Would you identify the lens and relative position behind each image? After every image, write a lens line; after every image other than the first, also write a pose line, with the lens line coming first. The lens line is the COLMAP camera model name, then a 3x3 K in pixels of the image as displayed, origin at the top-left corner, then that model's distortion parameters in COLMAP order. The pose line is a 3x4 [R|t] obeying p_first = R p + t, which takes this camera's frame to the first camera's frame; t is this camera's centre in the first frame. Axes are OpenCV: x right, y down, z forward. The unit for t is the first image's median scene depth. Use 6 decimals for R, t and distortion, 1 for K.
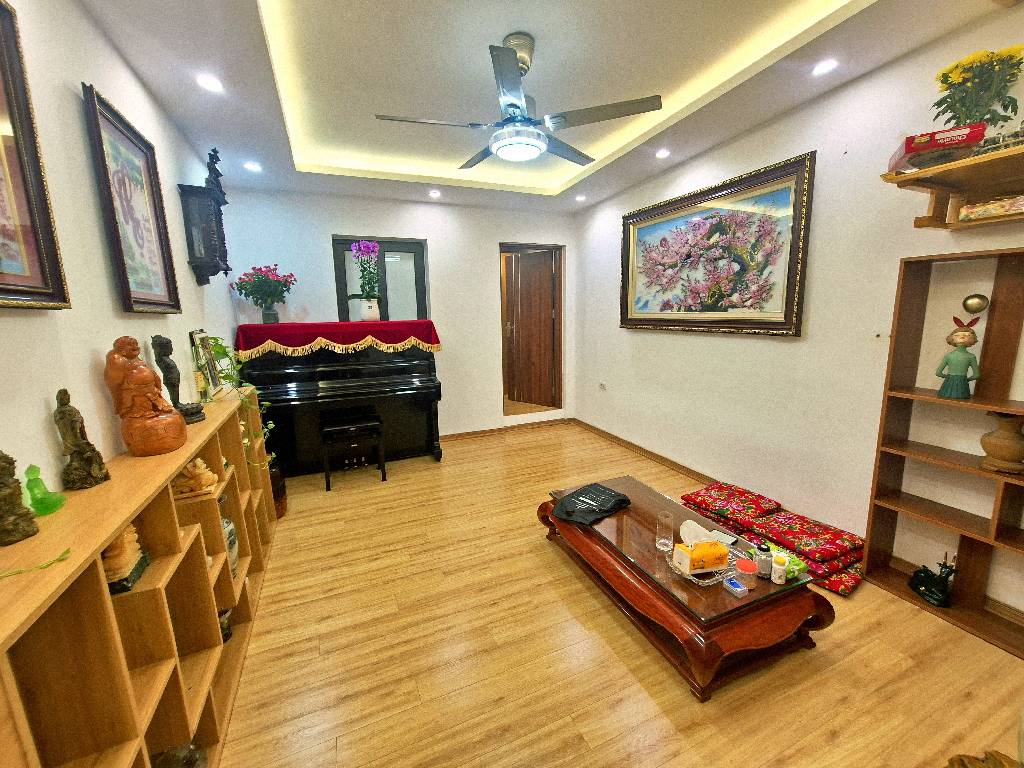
lens RADIAL K [[420.4, 0, 518.9], [0, 420.4, 384.4], [0, 0, 1]] dist [0.001255, -0.000205]
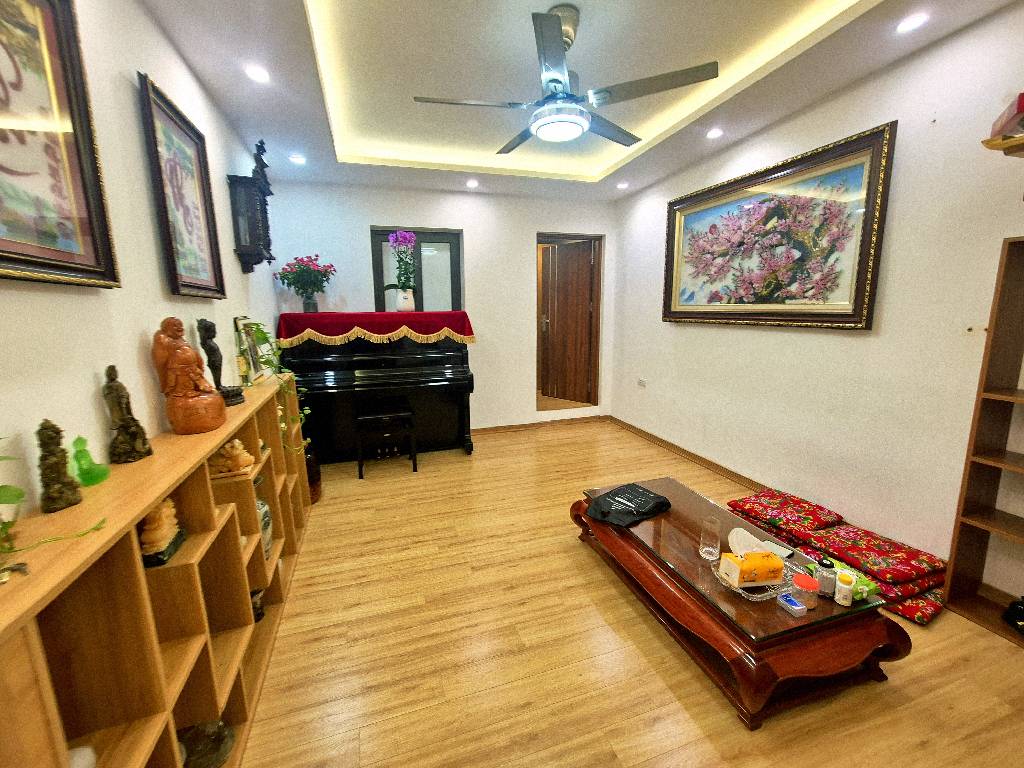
lens RADIAL K [[426.6, 0, 510.2], [0, 426.6, 381.7], [0, 0, 1]] dist [0.001879, 0.000184]
pose [[0.994872, 0.023526, -0.098364, -0.003253], [-0.023341, 0.999723, 0.003033, 0.012926], [0.098408, -0.000722, 0.995146, 0.027065]]
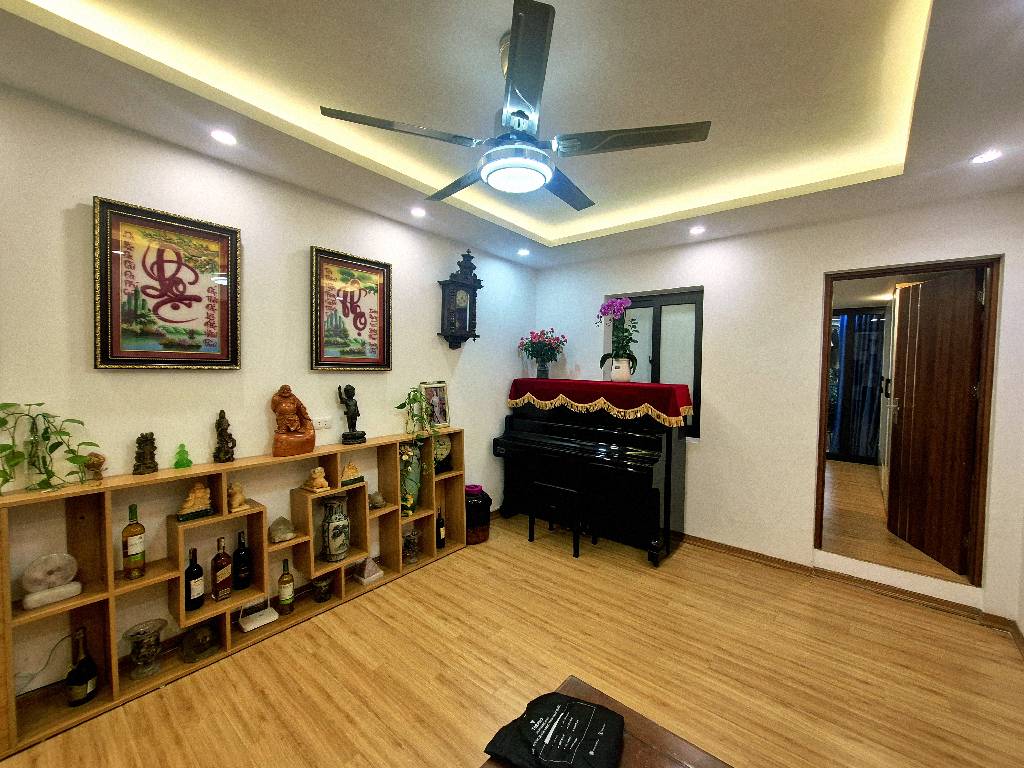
lens RADIAL K [[420.4, 0, 518.9], [0, 420.4, 384.4], [0, 0, 1]] dist [0.001255, -0.000205]
pose [[0.447689, 0.071880, -0.891296, 0.653481], [-0.175552, 0.984431, -0.008787, -0.171712], [0.876788, 0.160402, 0.453337, 0.677206]]
